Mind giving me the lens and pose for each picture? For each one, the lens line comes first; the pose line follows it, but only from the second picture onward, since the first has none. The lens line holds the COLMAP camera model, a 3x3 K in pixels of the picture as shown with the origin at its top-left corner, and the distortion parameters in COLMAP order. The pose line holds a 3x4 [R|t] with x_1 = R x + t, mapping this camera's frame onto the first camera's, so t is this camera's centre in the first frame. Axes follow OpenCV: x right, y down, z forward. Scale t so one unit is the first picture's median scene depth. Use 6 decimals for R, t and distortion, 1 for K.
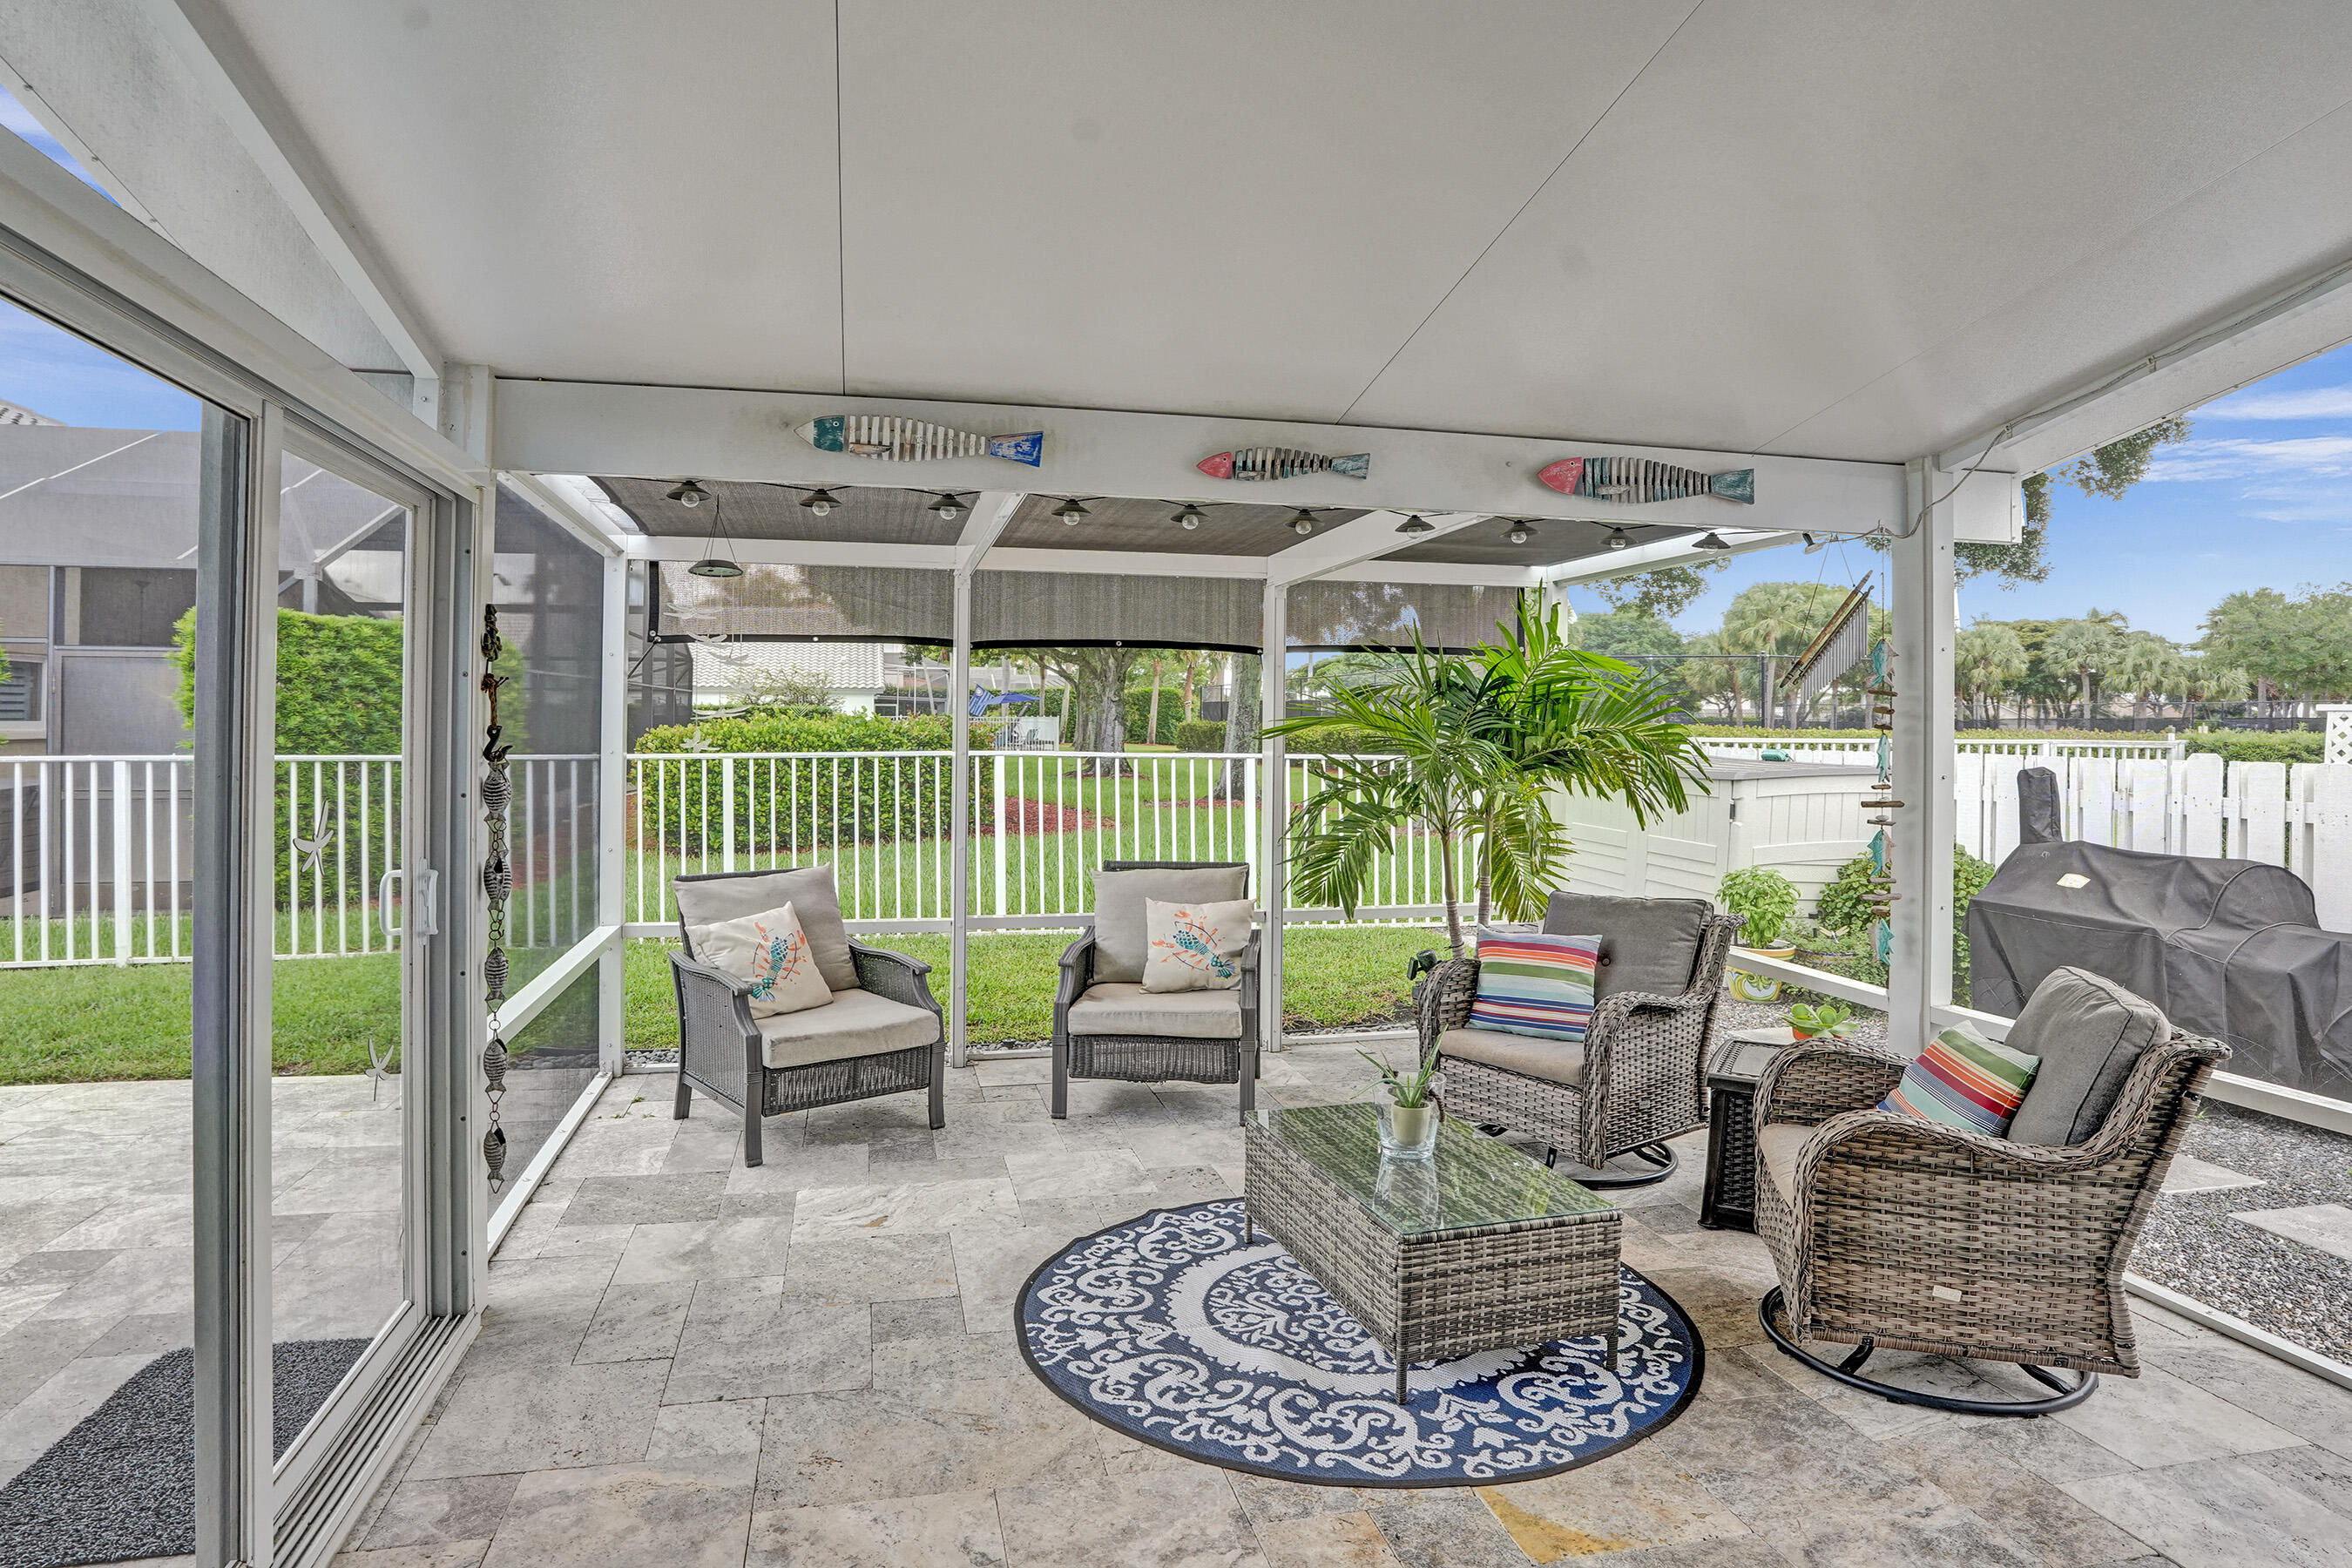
lens RADIAL K [[1353.4, 0, 1149.4], [0, 1353.4, 715.6], [0, 0, 1]] dist [-0.021937, 0.000098]
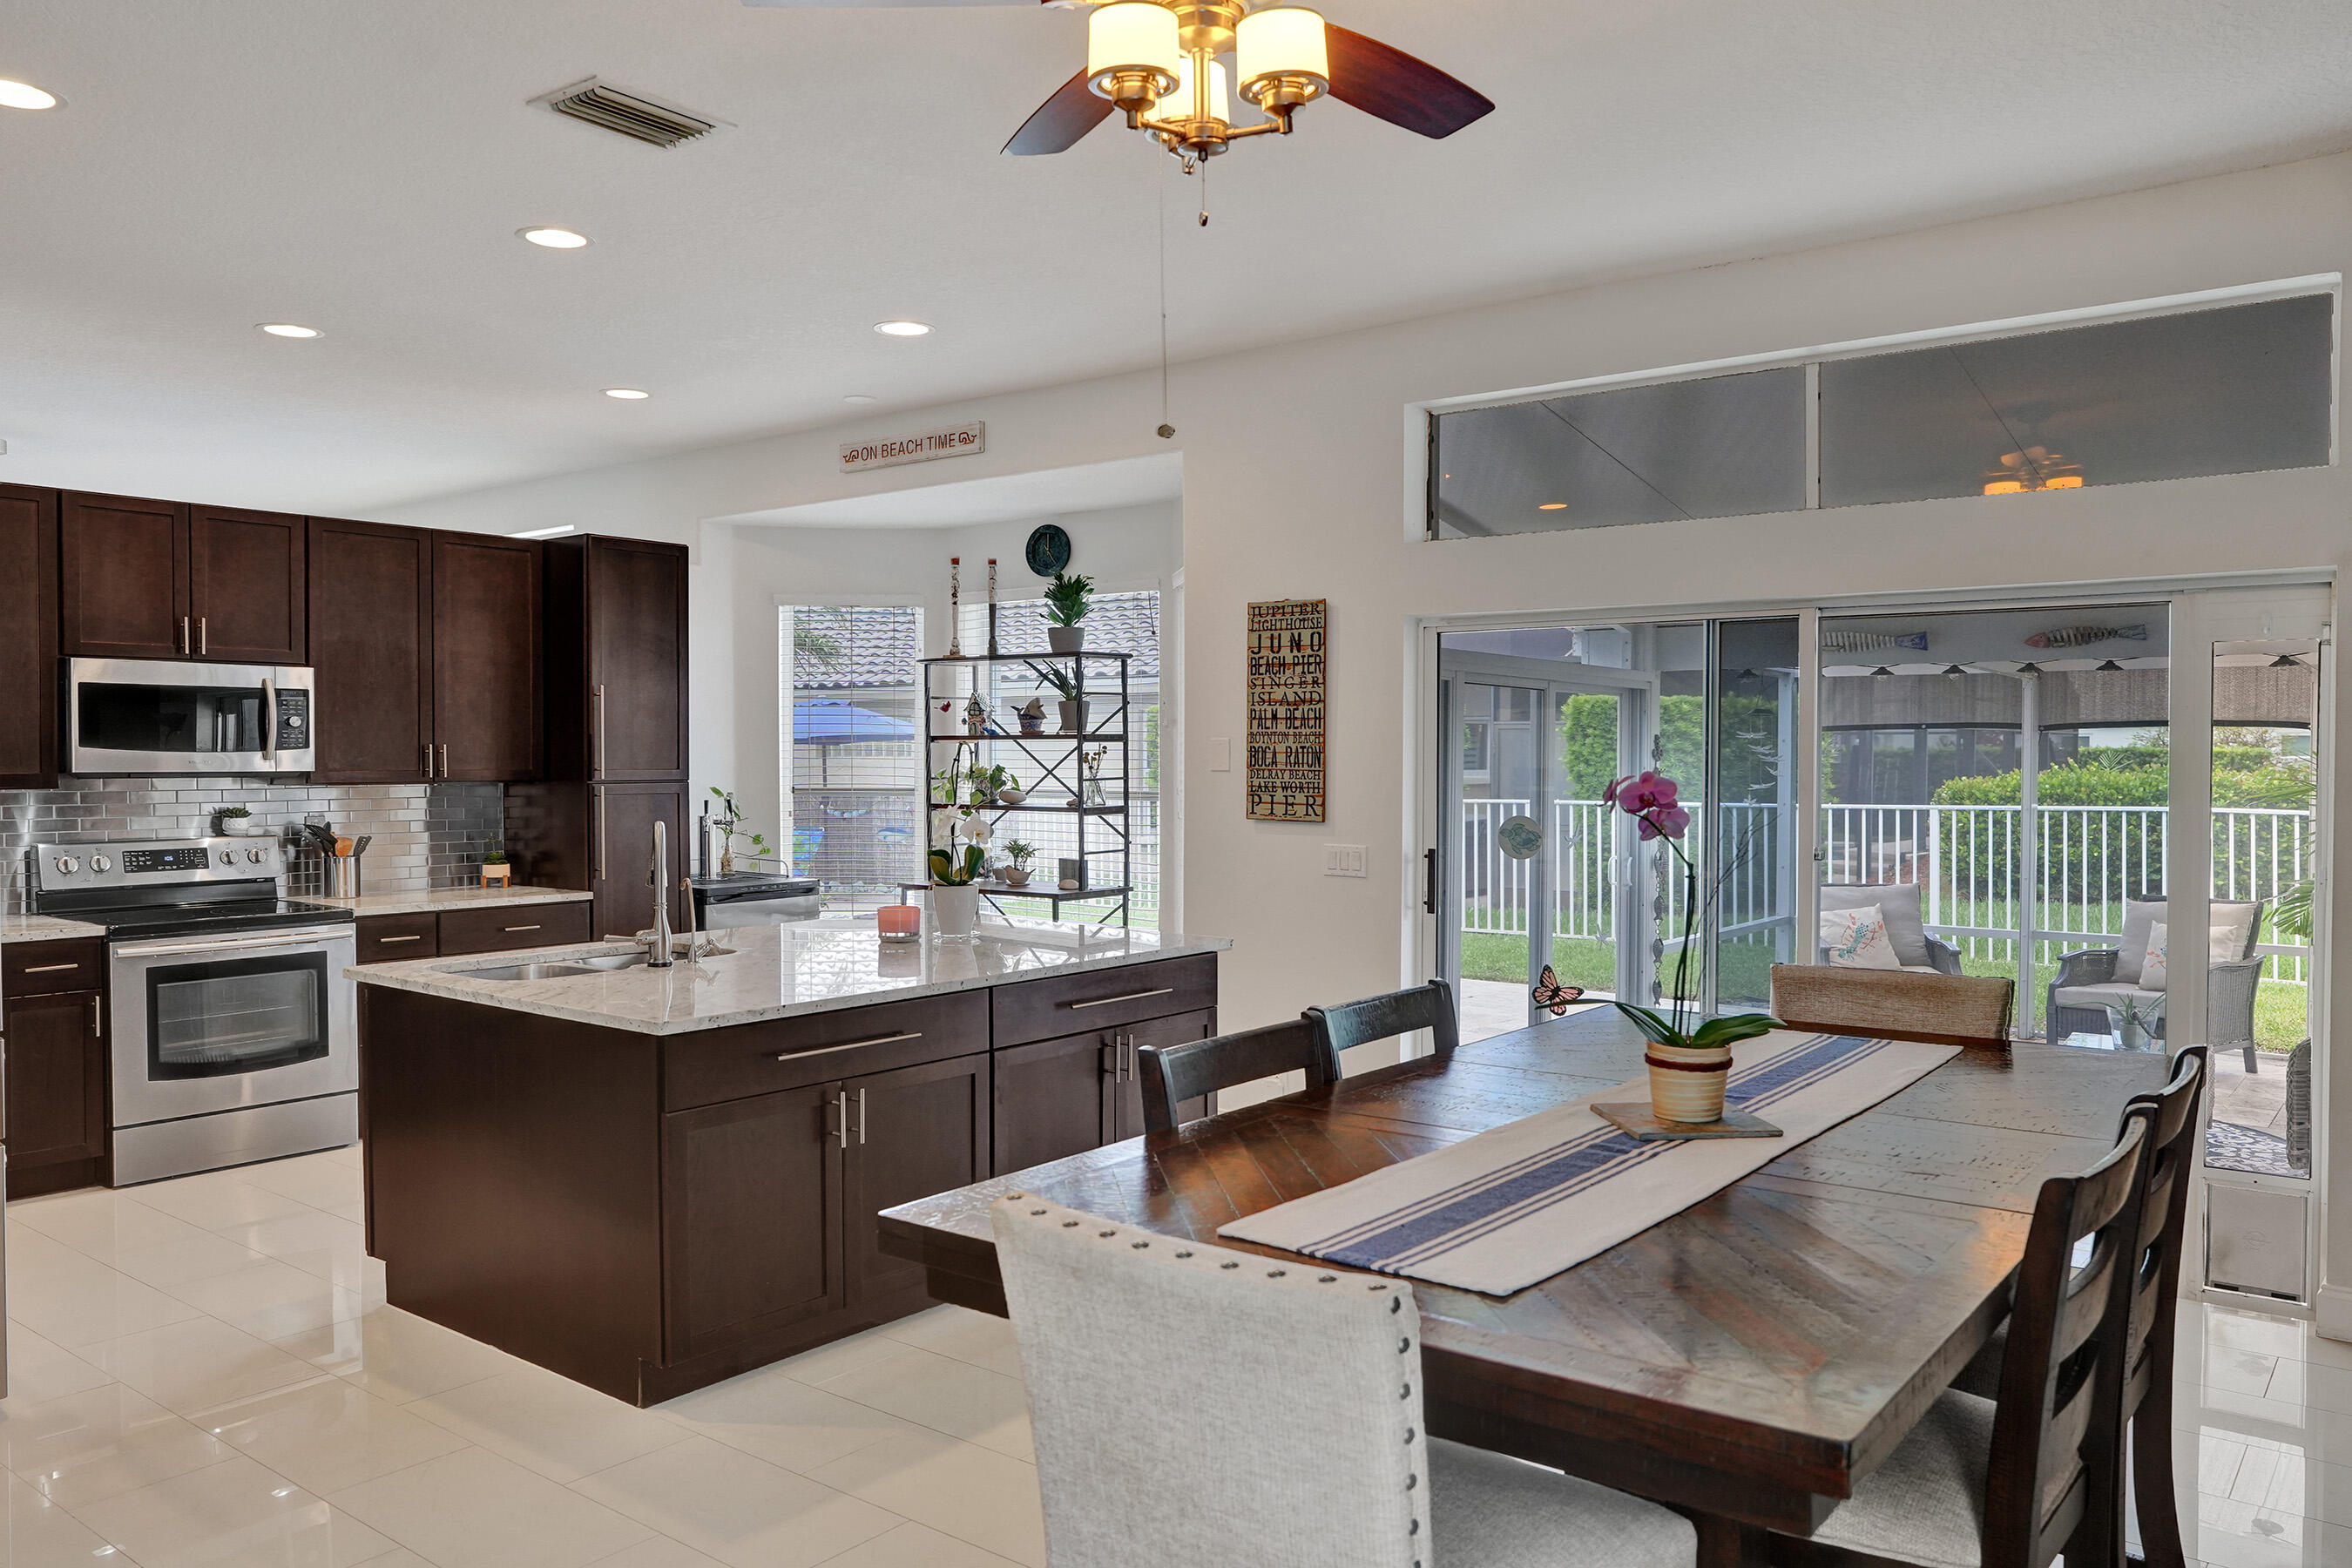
lens RADIAL K [[1681.5, 0, 1175.7], [0, 1681.5, 780.7], [0, 0, 1]] dist [0.001015, -0.000038]
pose [[0.639614, 0.006201, -0.768671, 0.546565], [0.006689, 0.999885, 0.013632, -0.025826], [0.768667, -0.013861, 0.639499, -0.656757]]
